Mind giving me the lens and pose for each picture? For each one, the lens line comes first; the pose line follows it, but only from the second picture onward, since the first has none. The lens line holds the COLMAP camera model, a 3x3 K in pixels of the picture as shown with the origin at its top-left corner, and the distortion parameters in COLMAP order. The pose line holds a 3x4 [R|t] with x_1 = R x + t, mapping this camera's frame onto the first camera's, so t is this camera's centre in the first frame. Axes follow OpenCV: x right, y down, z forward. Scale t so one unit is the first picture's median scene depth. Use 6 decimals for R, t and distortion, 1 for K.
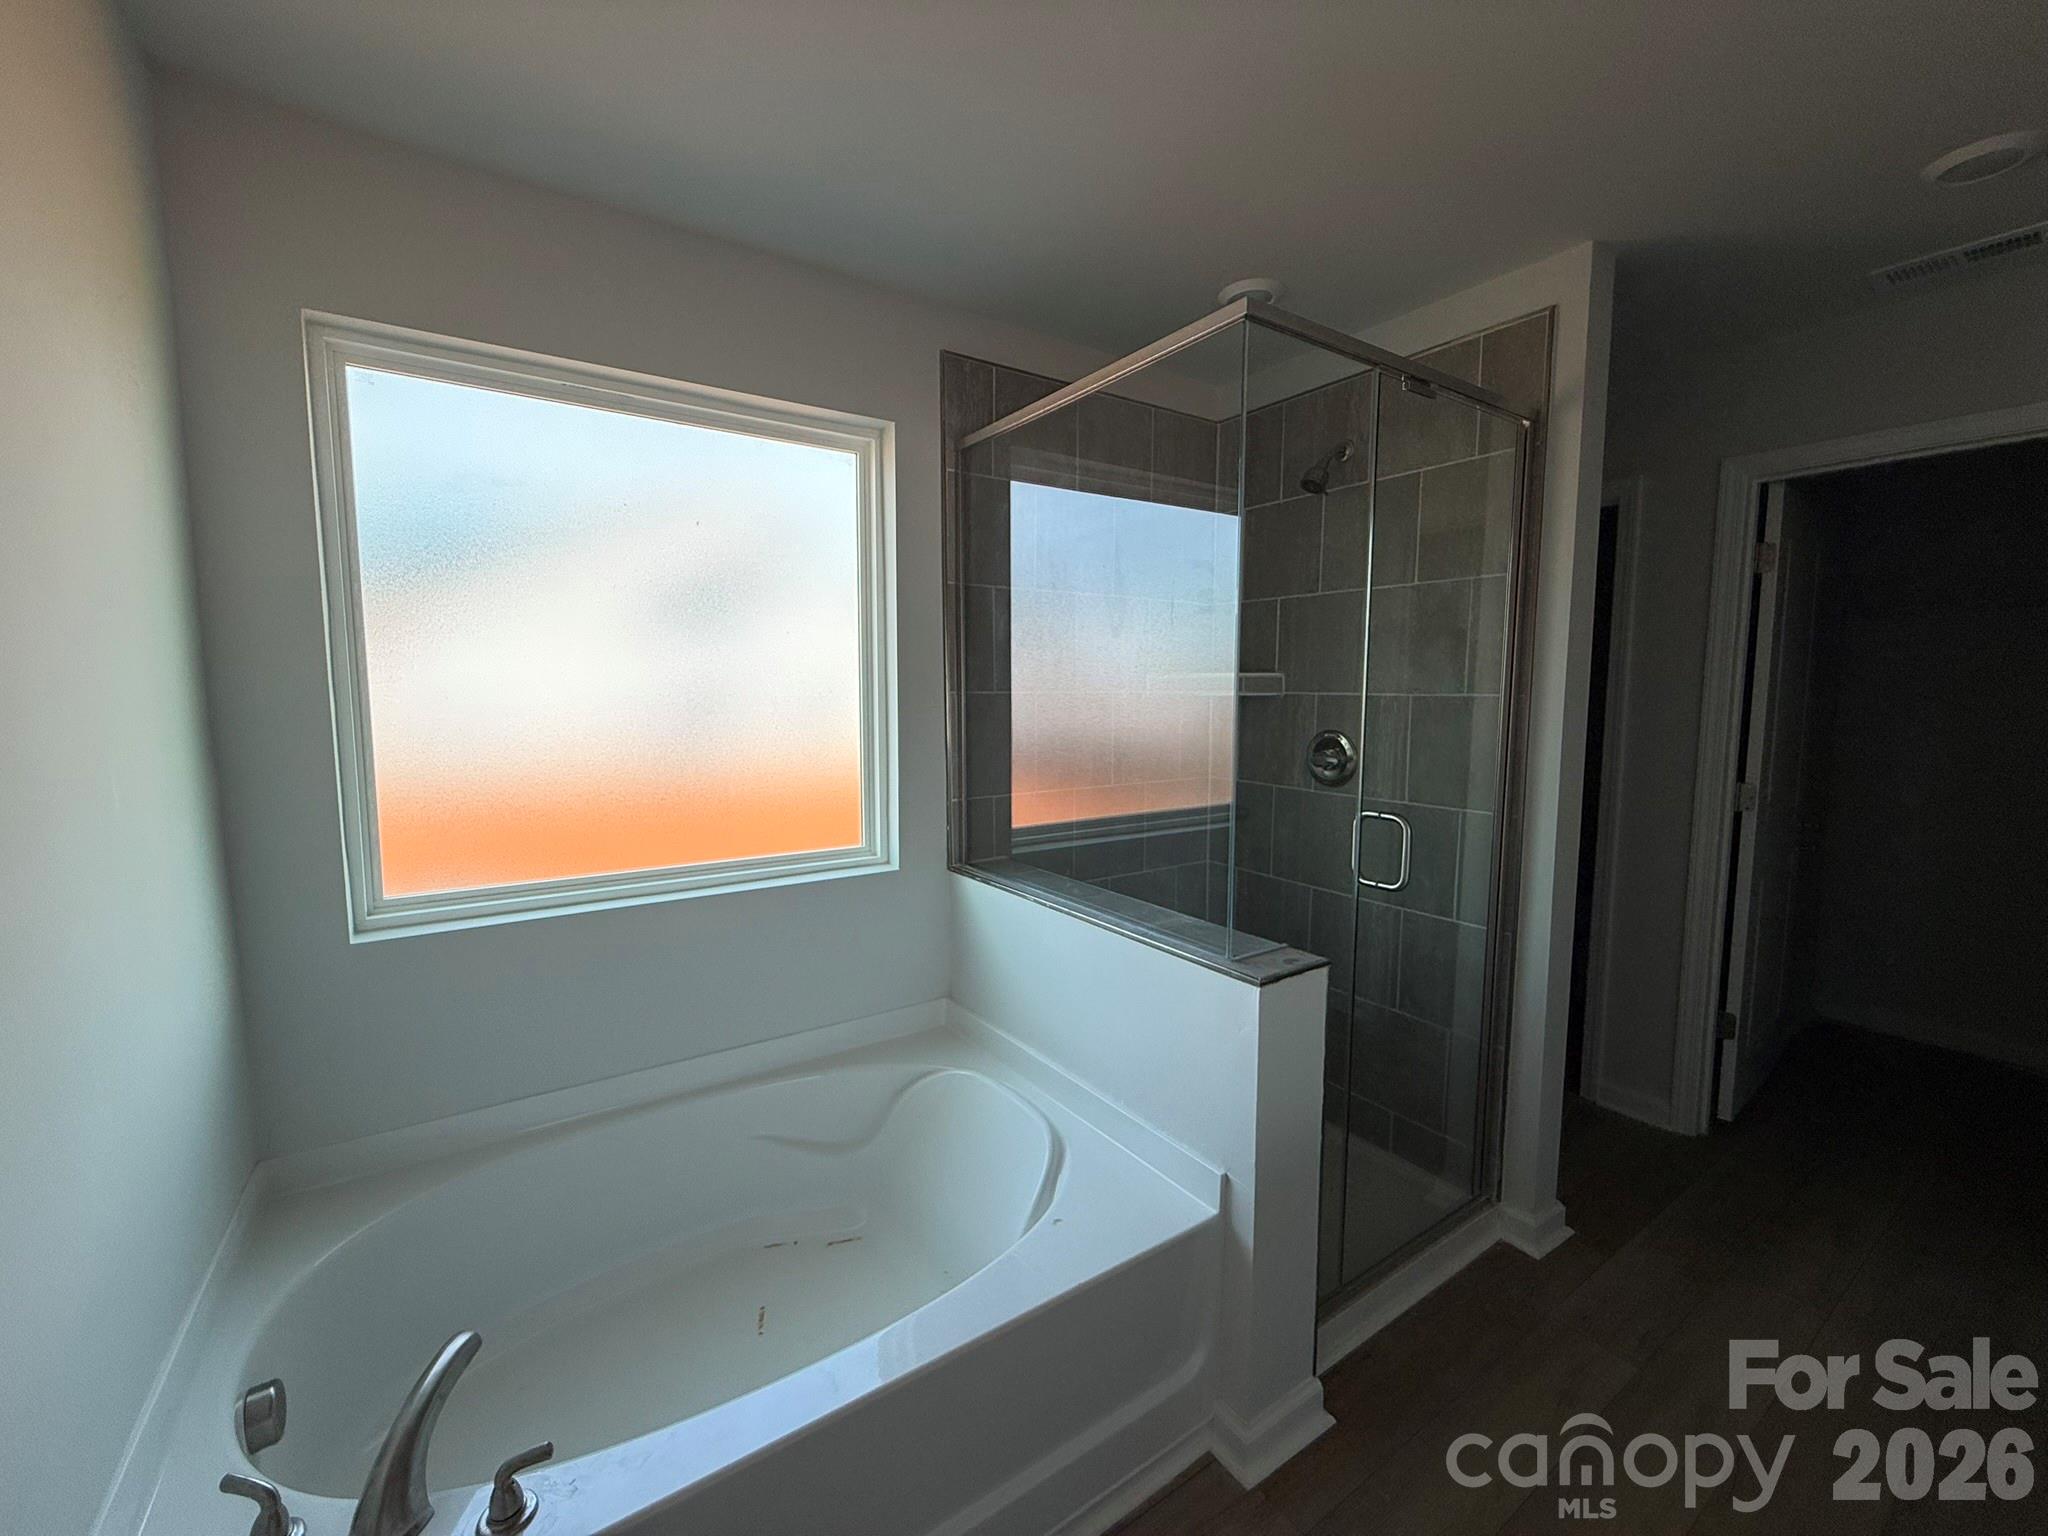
lens RADIAL K [[818.2, 0, 1022.2], [0, 818.2, 766.4], [0, 0, 1]] dist [-0.001425, 0.000070]
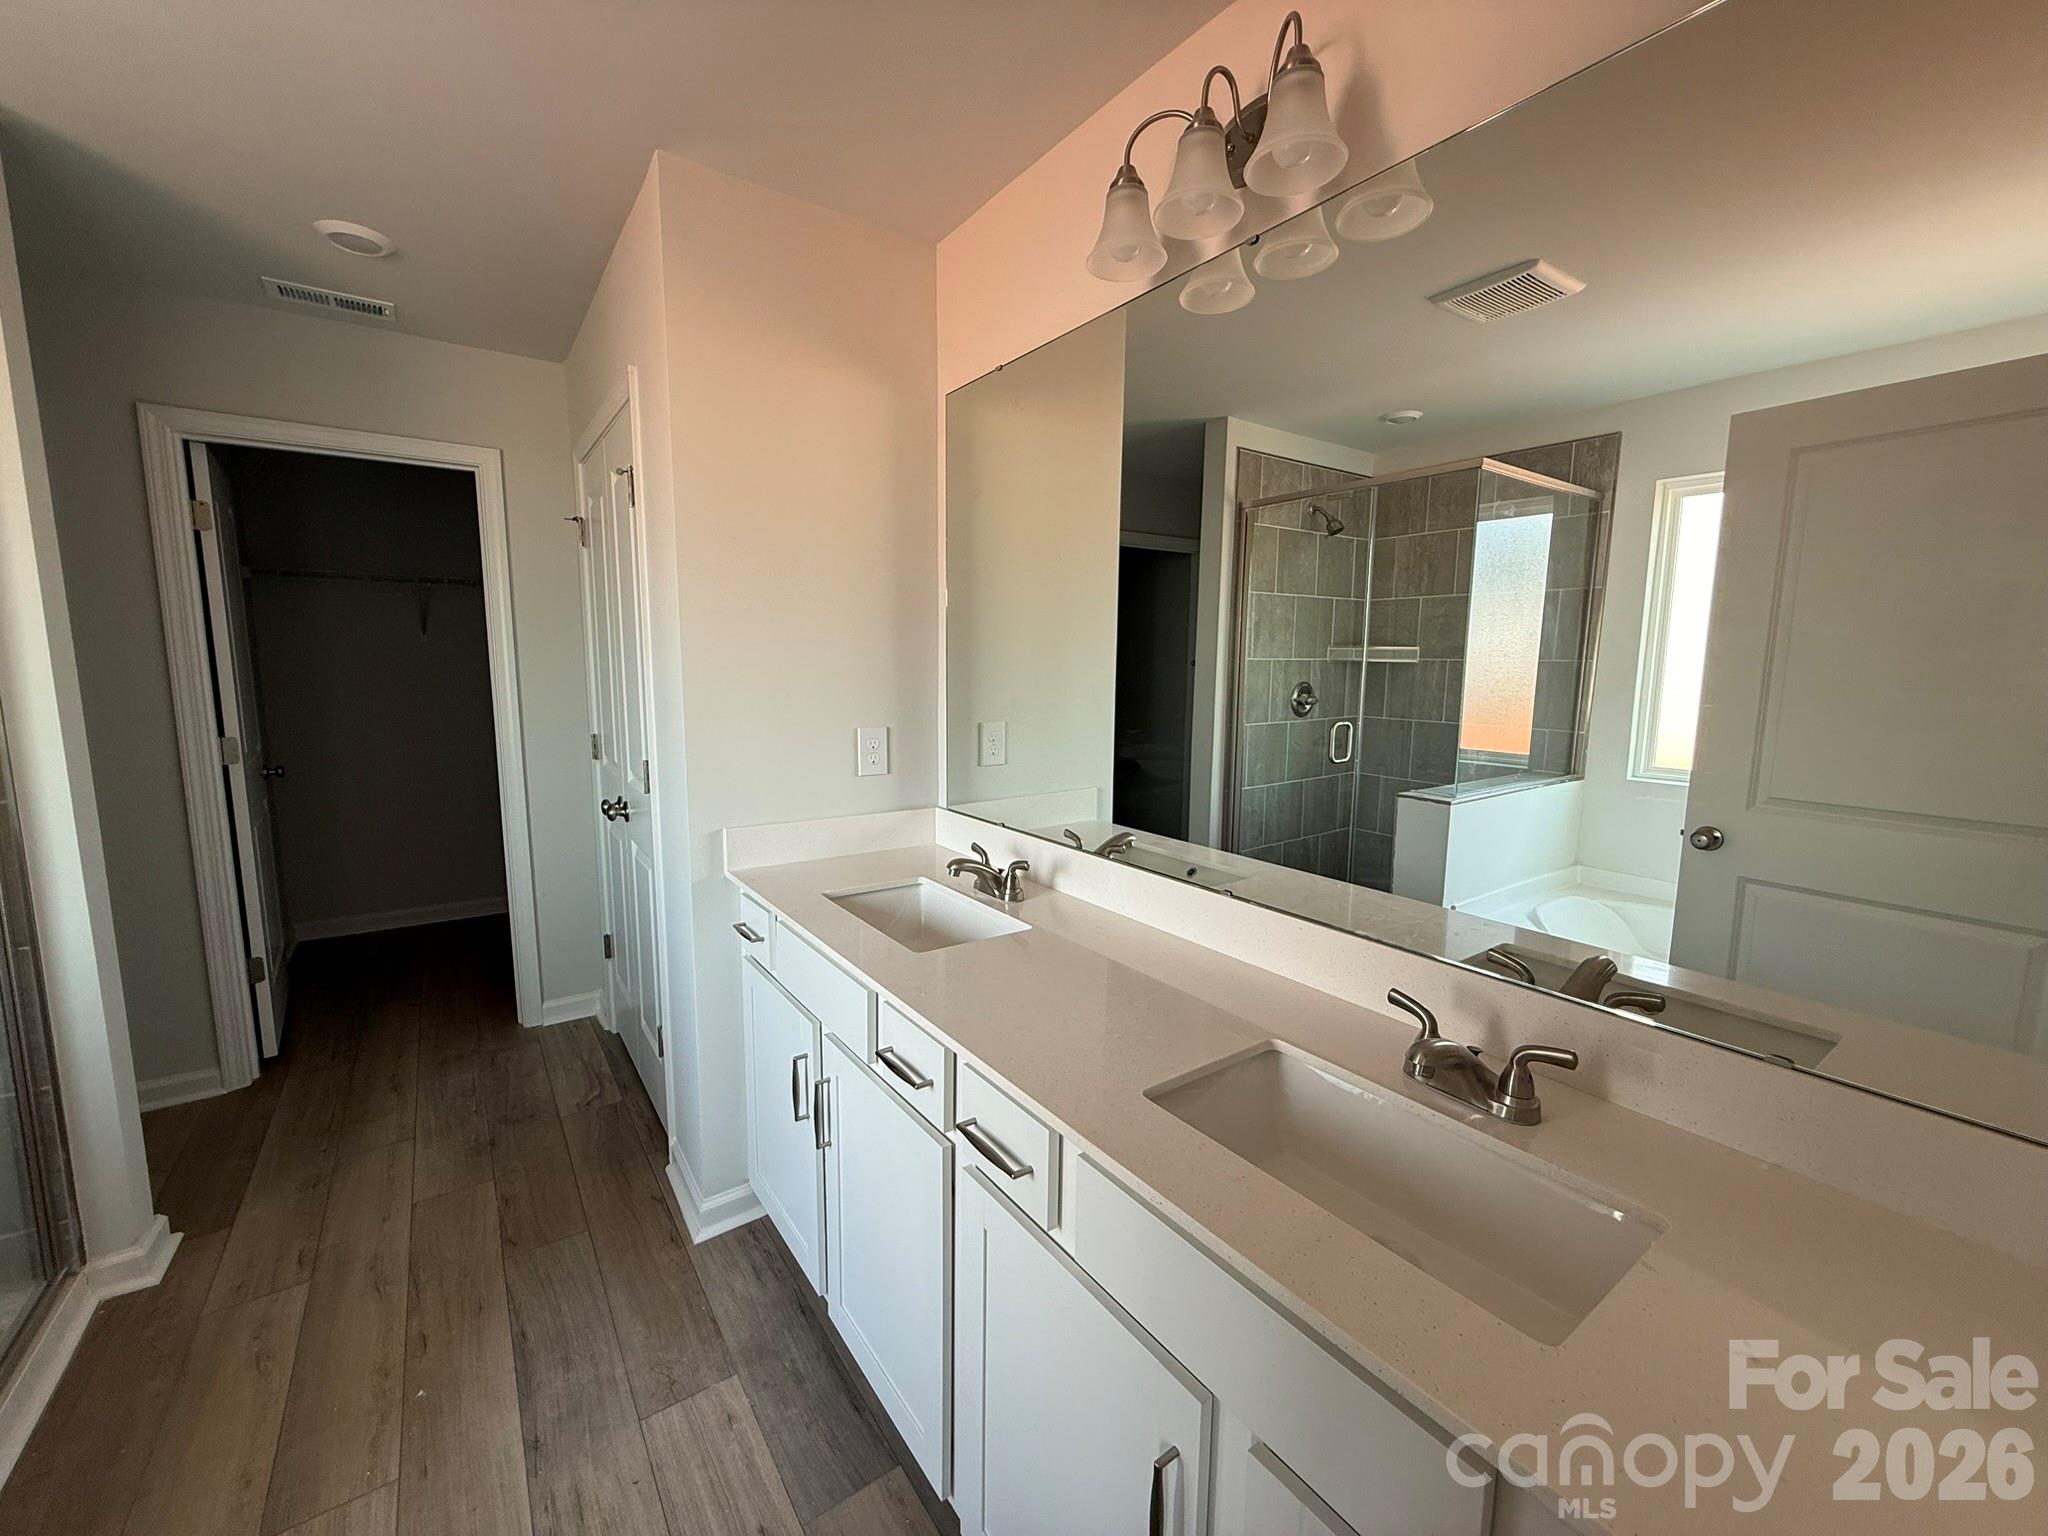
lens RADIAL K [[818.2, 0, 1021.5], [0, 818.2, 764.5], [0, 0, 1]] dist [-0.001425, 0.000070]
pose [[-0.024015, -0.132039, 0.990954, -0.170895], [0.081917, 0.987646, 0.133584, -0.000763], [-0.996350, 0.084384, -0.012902, 0.018091]]
